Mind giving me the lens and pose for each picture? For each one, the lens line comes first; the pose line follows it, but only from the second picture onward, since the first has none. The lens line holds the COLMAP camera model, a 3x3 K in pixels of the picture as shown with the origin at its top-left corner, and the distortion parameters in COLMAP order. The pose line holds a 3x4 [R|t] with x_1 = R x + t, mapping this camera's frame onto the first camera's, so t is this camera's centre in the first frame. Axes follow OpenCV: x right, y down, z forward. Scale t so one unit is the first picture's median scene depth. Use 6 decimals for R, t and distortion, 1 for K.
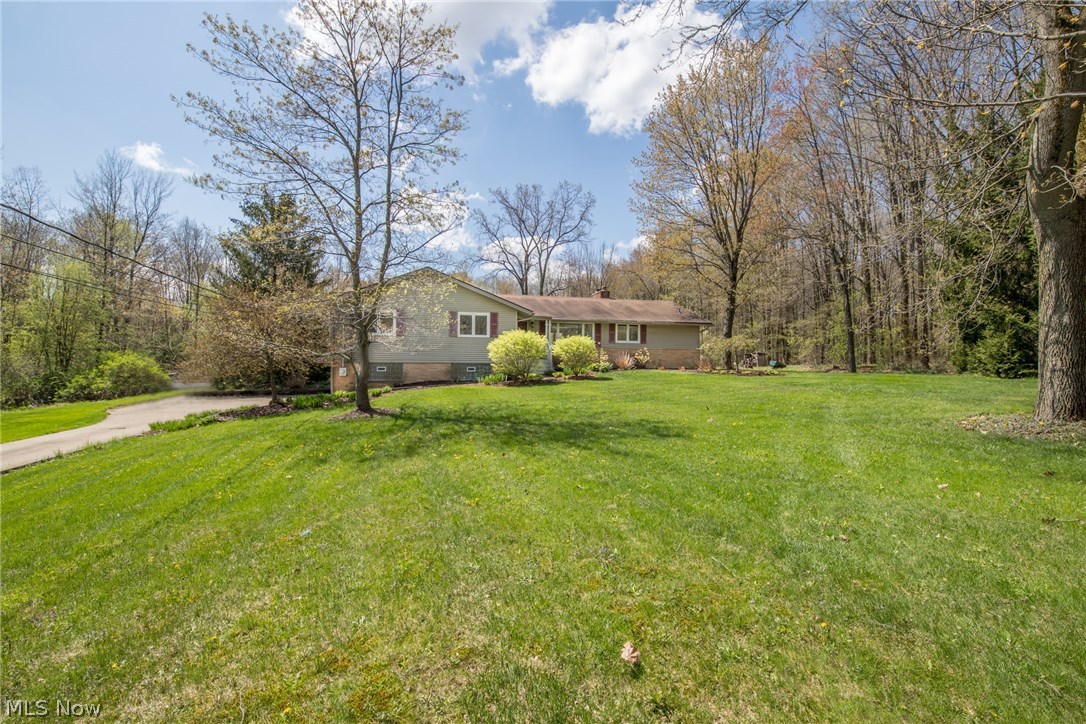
lens RADIAL K [[471.7, 0, 542.9], [0, 471.7, 362.3], [0, 0, 1]] dist [-0.007990, -0.000747]
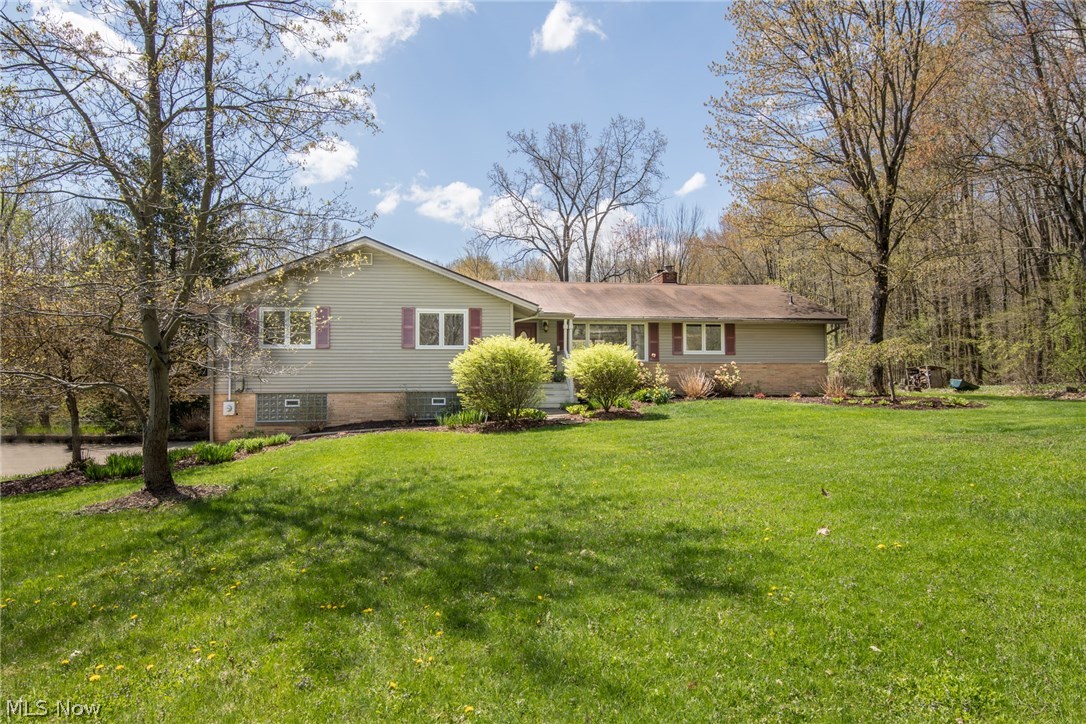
lens RADIAL K [[669.3, 0, 541.1], [0, 669.3, 358.4], [0, 0, 1]] dist [0.003382, 0.002016]
pose [[0.995340, -0.015310, -0.095205, 0.046285], [0.011772, 0.999223, -0.037620, -0.004779], [0.095707, 0.036324, 0.994747, 0.104252]]
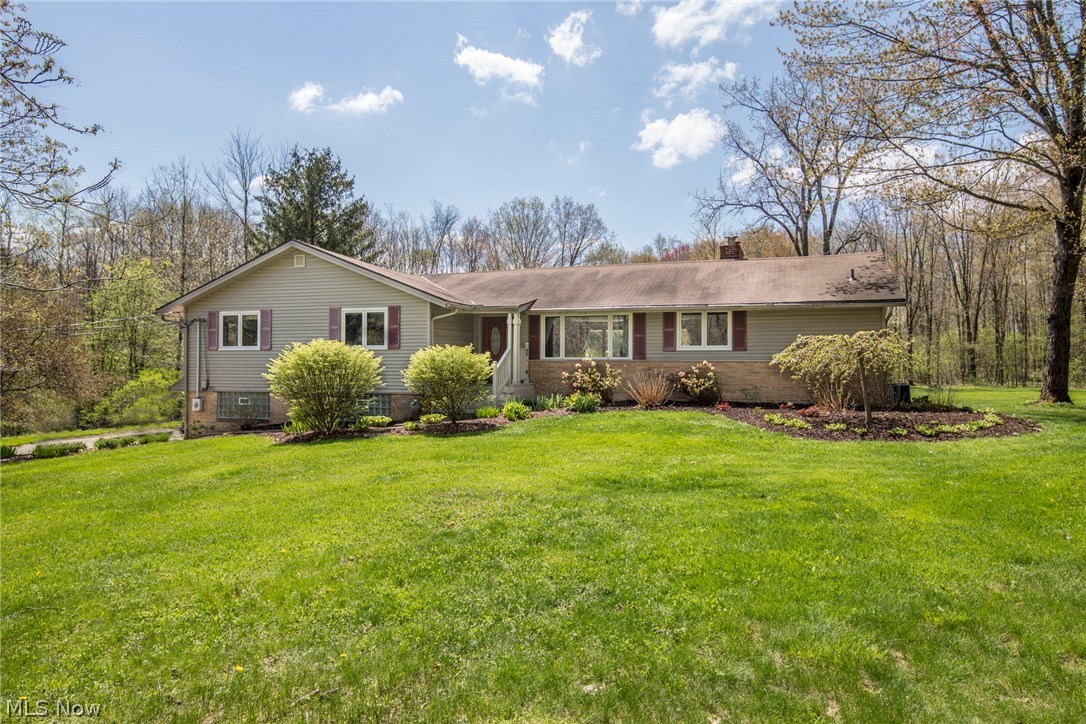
lens RADIAL K [[773.6, 0, 543.7], [0, 773.6, 364.3], [0, 0, 1]] dist [0.043276, 0.000994]
pose [[0.844887, -0.015840, -0.534710, 0.414078], [0.001904, 0.999644, -0.026604, -0.004684], [0.534941, 0.021459, 0.844617, 0.204917]]
